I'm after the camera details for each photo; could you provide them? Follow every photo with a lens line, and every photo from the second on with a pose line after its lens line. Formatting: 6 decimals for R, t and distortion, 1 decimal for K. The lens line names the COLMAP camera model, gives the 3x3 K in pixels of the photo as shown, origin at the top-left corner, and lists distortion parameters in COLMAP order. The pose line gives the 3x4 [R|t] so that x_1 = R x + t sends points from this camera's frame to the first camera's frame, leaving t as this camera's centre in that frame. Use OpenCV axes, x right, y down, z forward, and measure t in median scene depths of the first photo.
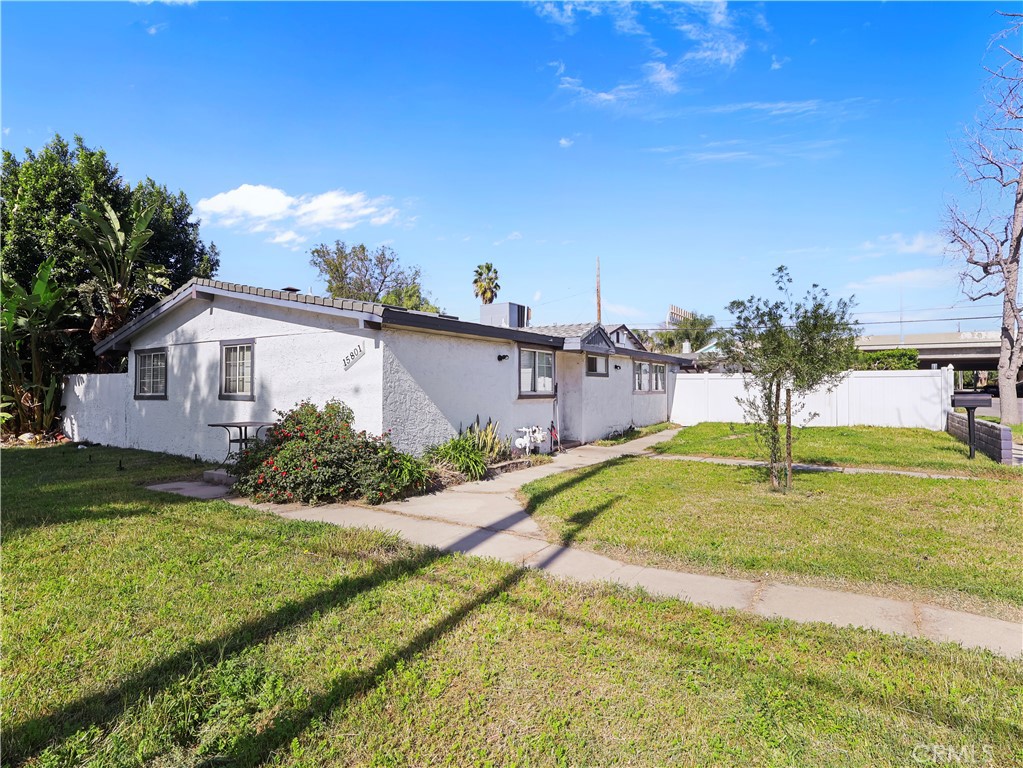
lens RADIAL K [[531.0, 0, 507.1], [0, 531.0, 380.0], [0, 0, 1]] dist [-0.003986, -0.000499]
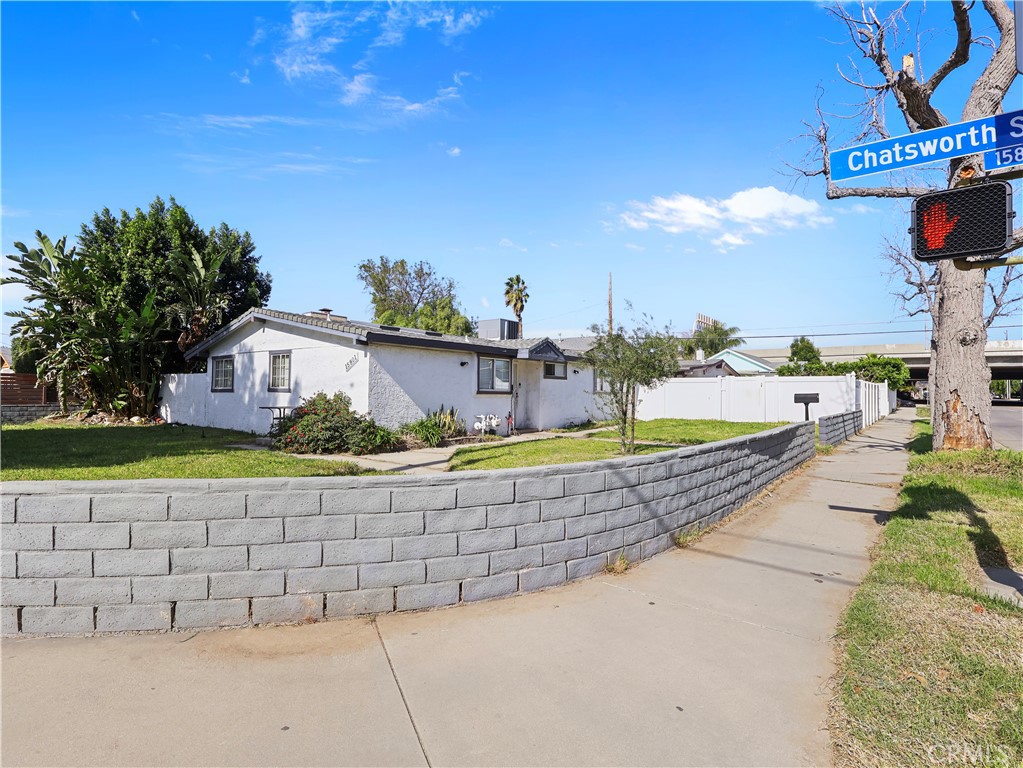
lens RADIAL K [[531.0, 0, 515.6], [0, 531.0, 383.2], [0, 0, 1]] dist [-0.003986, -0.000499]
pose [[0.996822, 0.009264, -0.079120, 0.192744], [-0.009612, 0.999946, -0.004012, 0.010370], [0.079078, 0.004760, 0.996857, -0.306186]]
